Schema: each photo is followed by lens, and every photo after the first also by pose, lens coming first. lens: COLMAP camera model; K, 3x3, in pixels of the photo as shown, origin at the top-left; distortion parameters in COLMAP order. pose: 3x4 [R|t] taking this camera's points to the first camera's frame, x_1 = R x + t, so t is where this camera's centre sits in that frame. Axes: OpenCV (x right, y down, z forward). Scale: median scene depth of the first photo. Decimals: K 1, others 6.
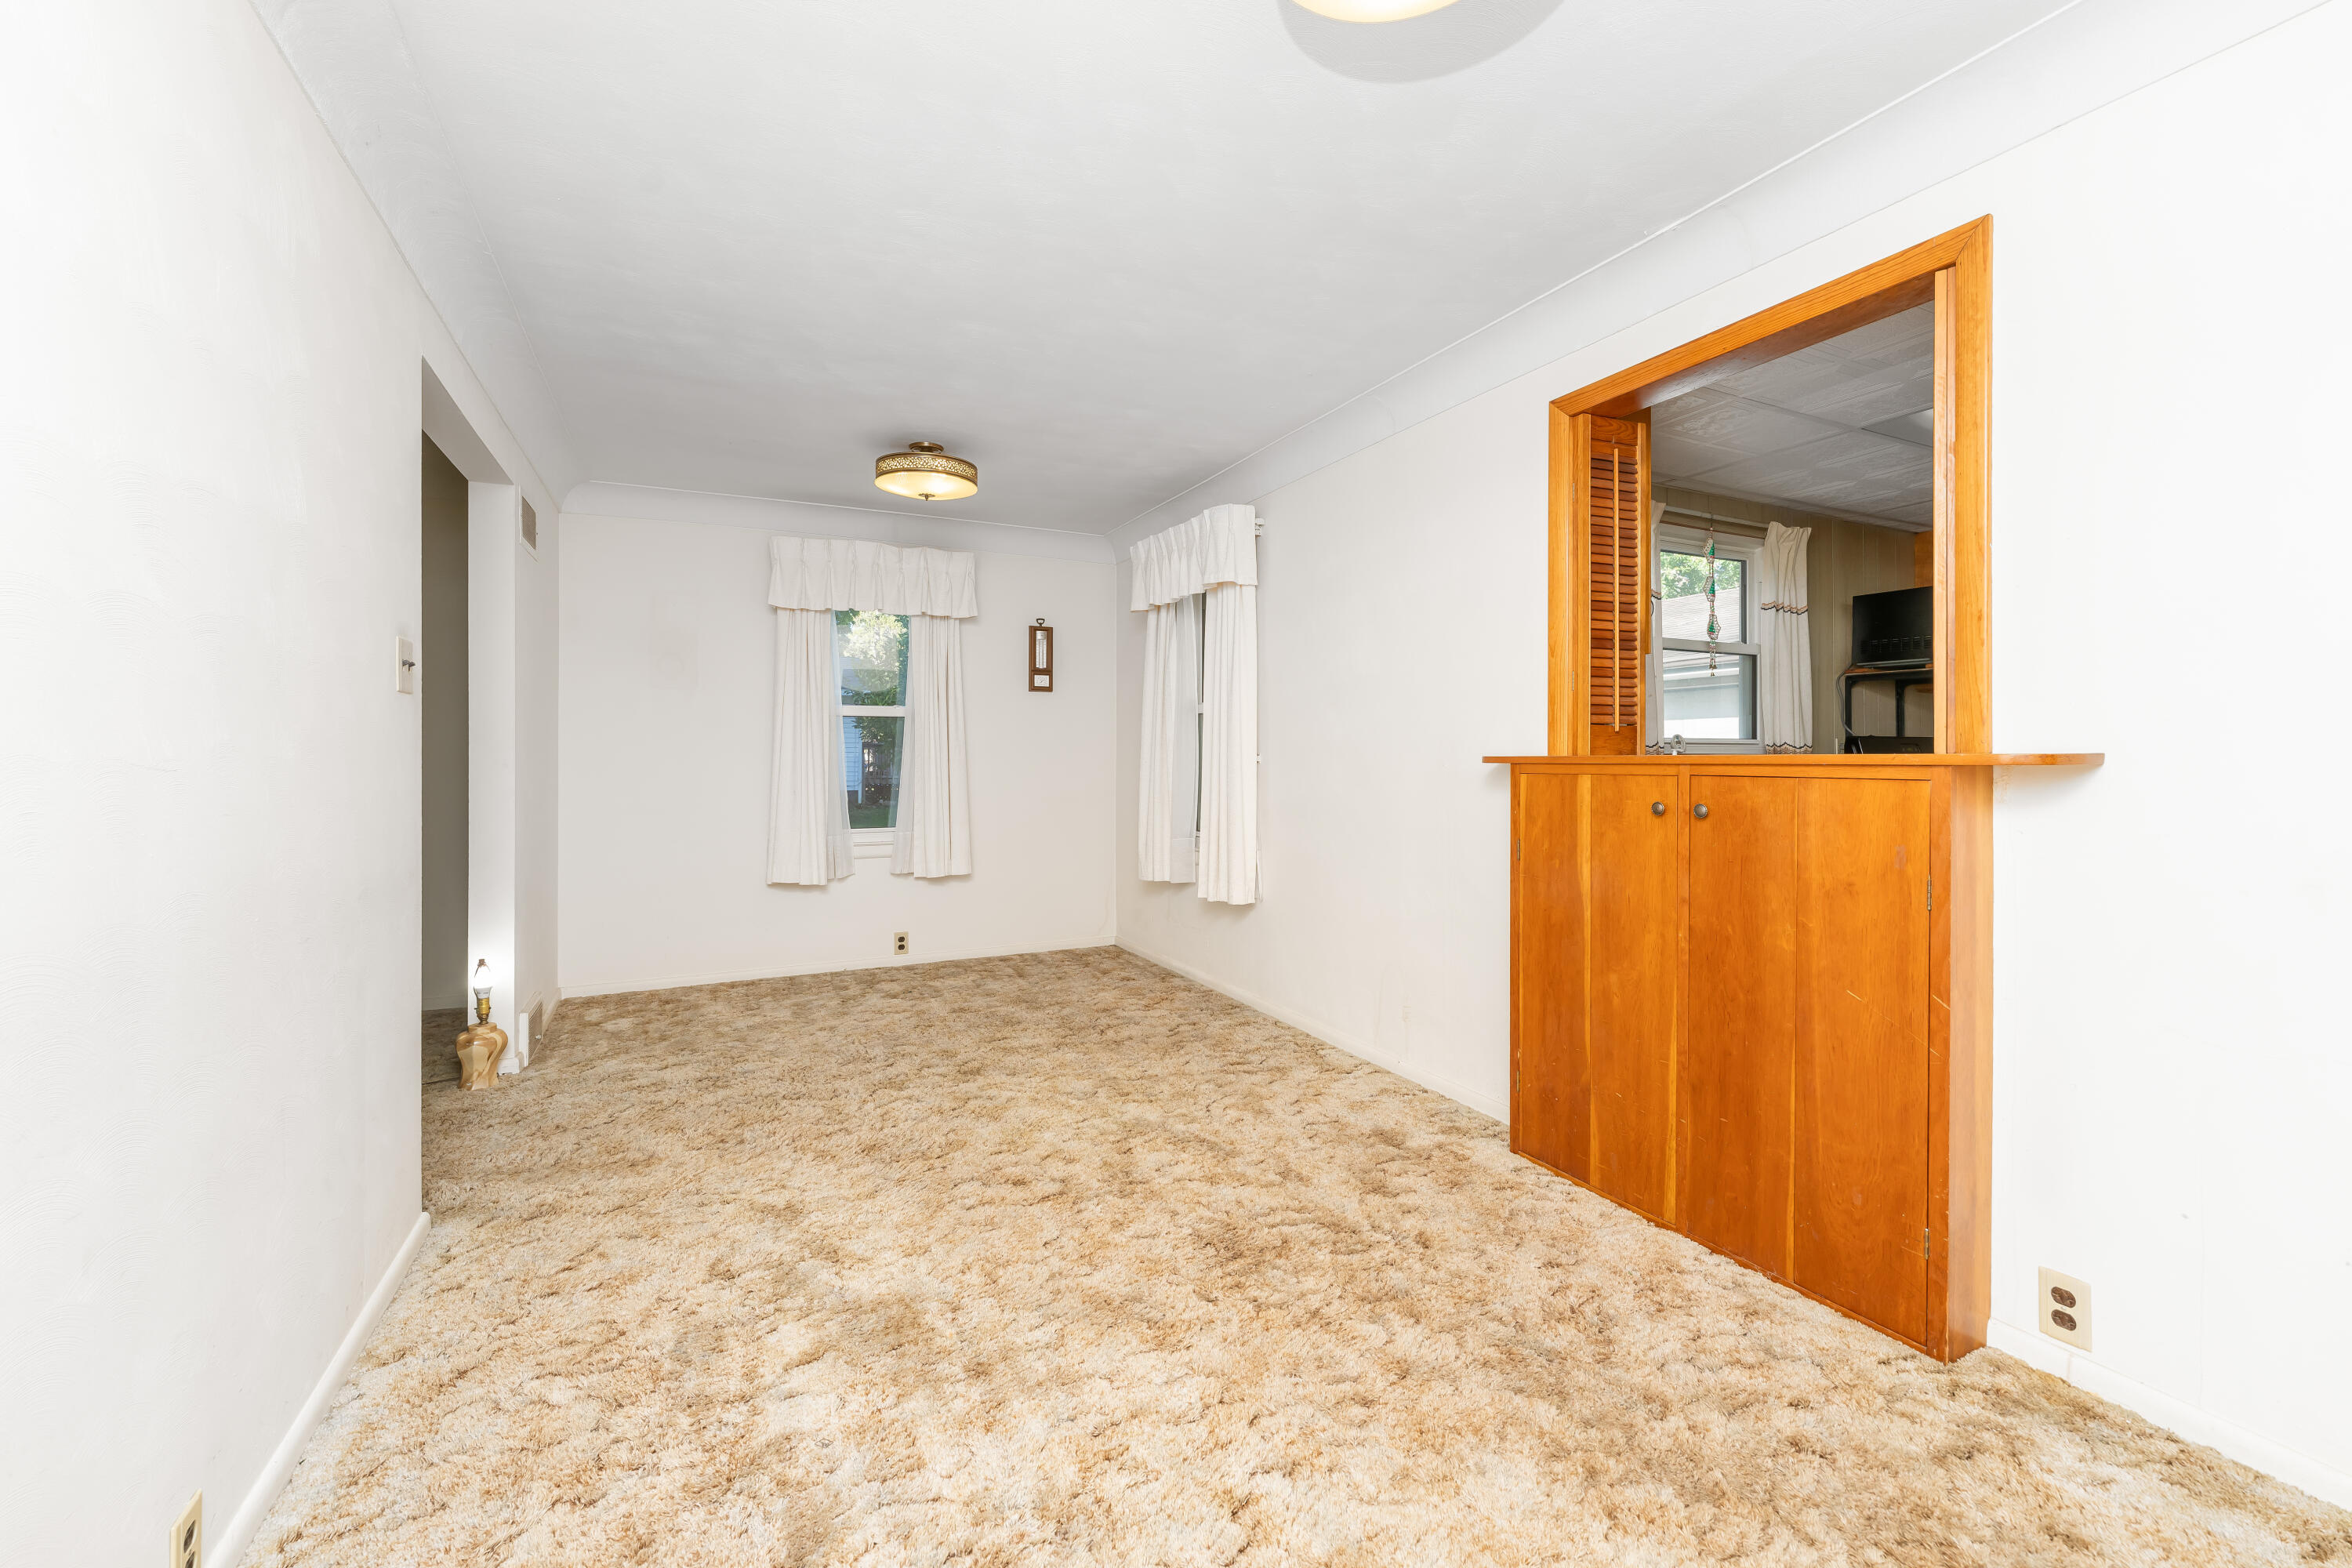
lens RADIAL K [[957.6, 0, 1172.8], [0, 957.6, 774.3], [0, 0, 1]] dist [-0.000723, 0.000111]
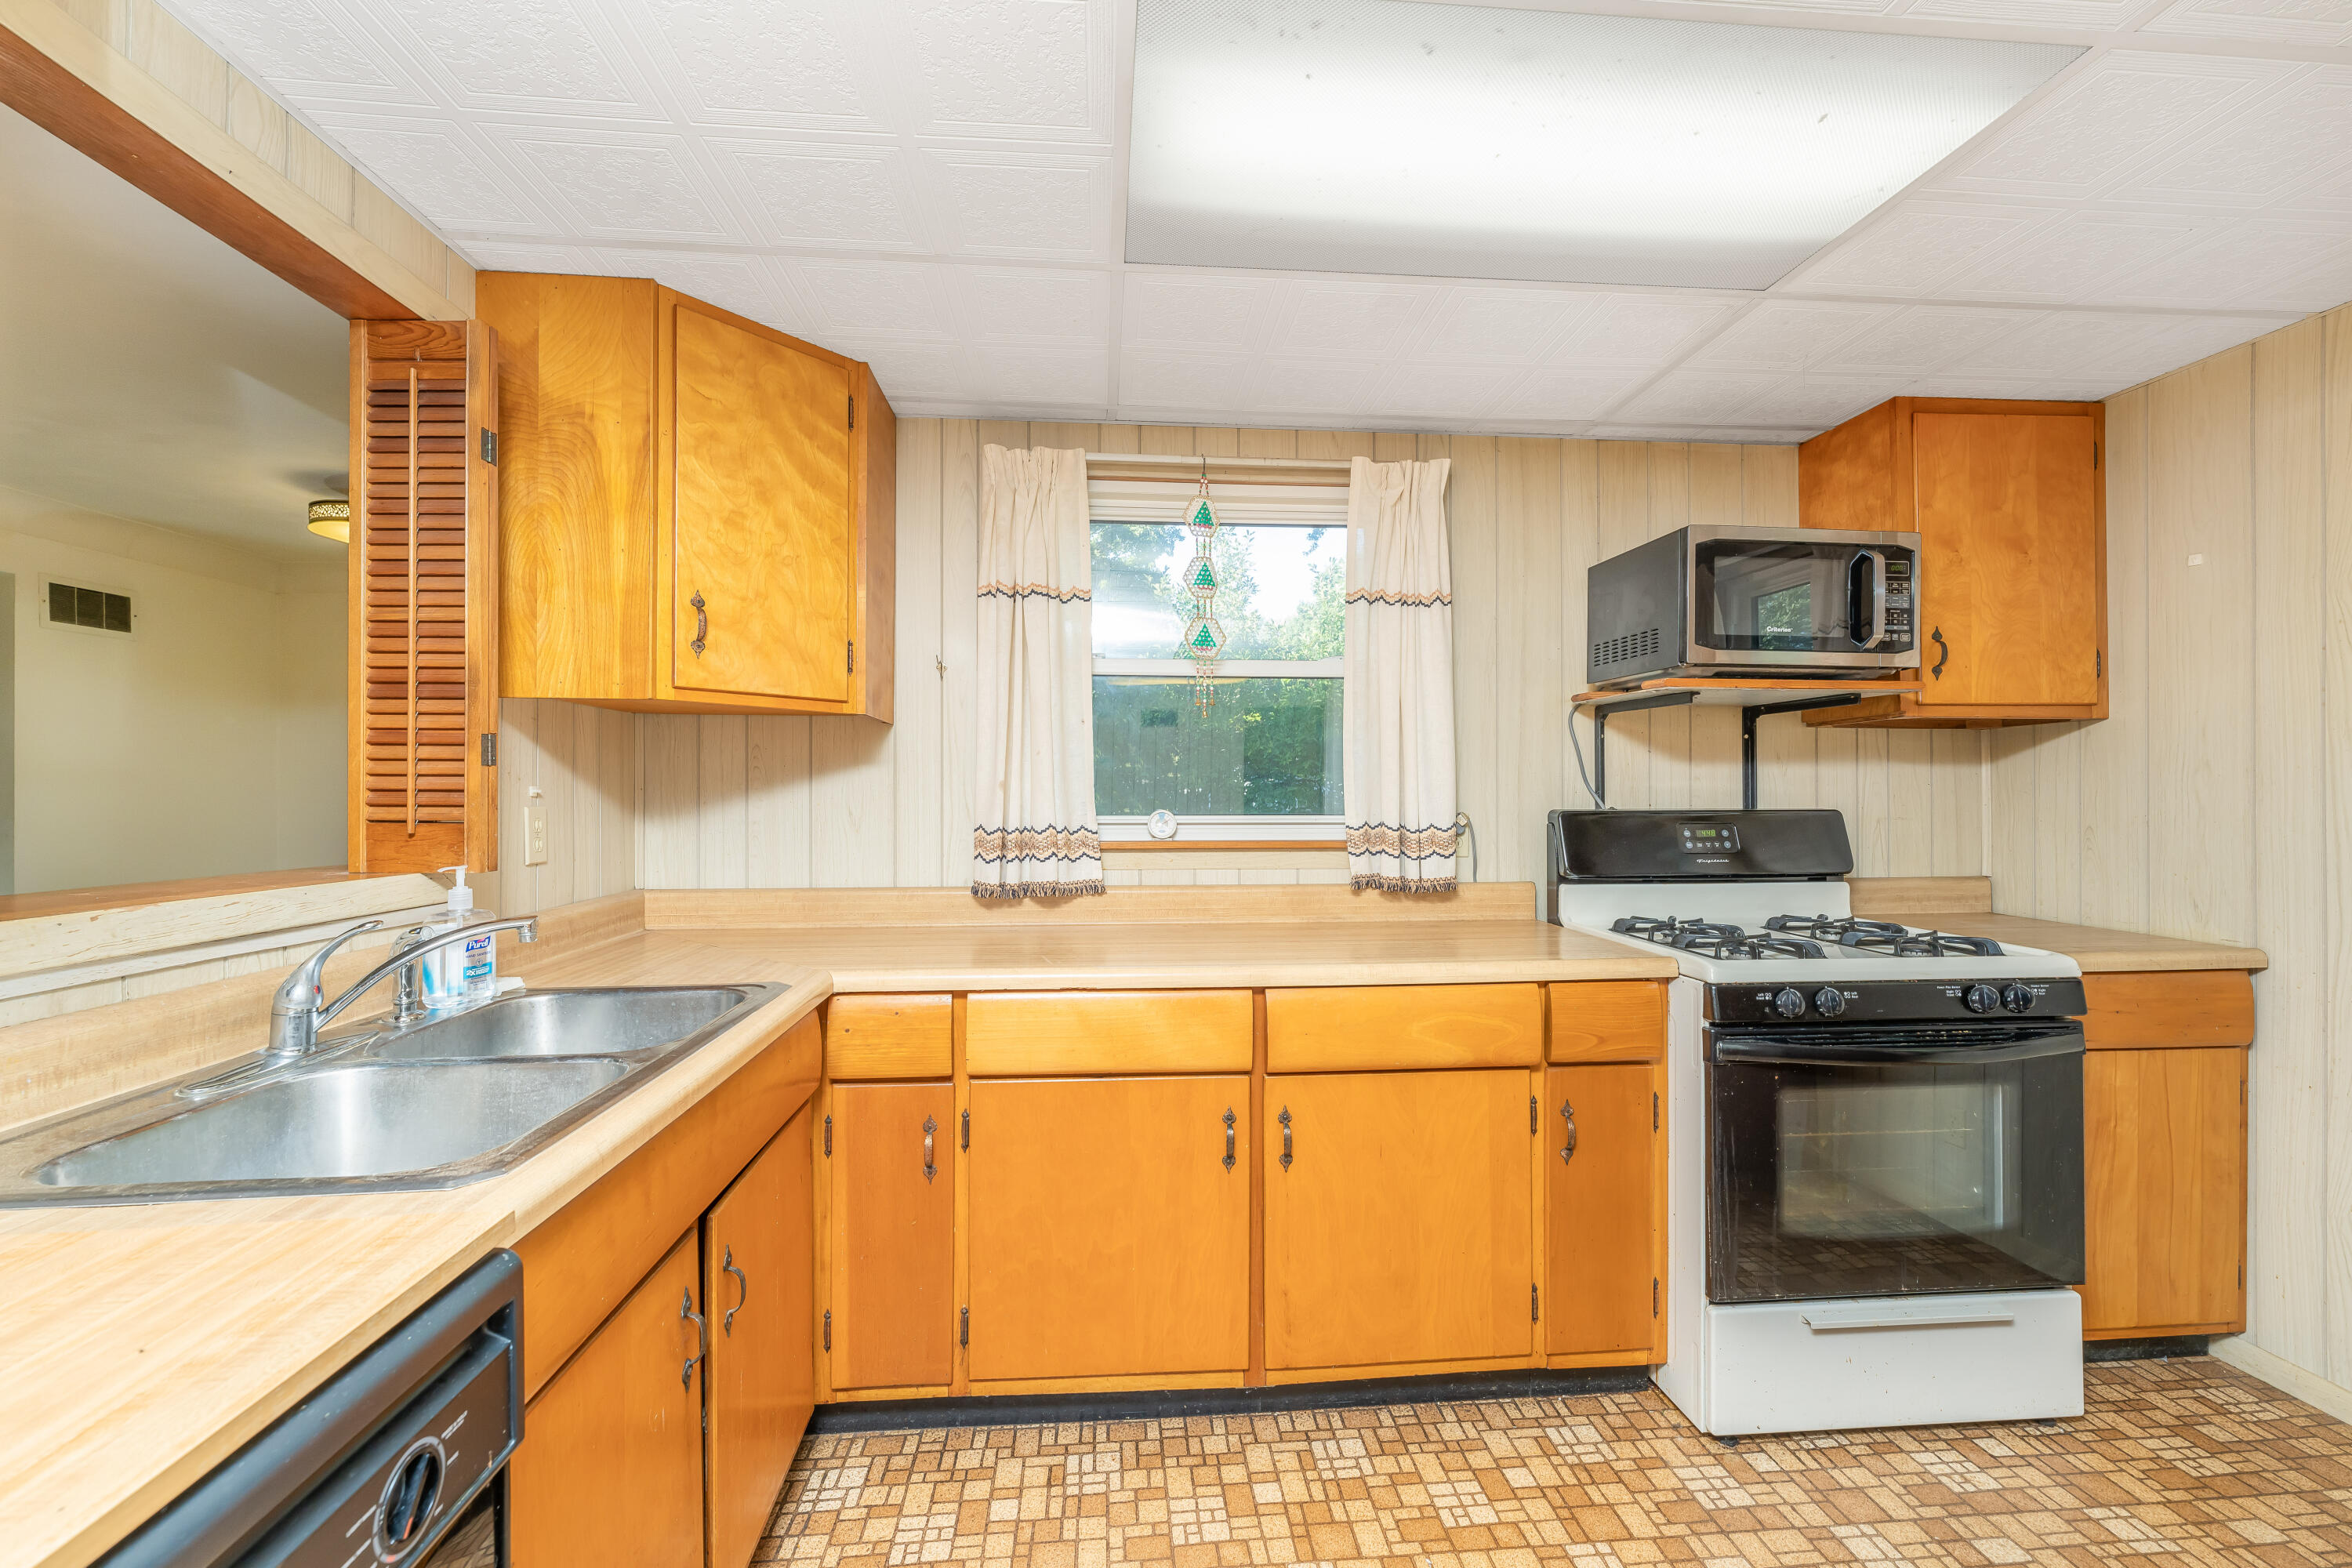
lens RADIAL K [[949.7, 0, 1174.5], [0, 949.7, 791.1], [0, 0, 1]] dist [-0.000955, 0.000254]
pose [[0.930020, 0.011888, -0.367316, 1.121550], [-0.014482, 0.999886, -0.004307, -0.075491], [0.367223, 0.009325, 0.930086, 0.612524]]
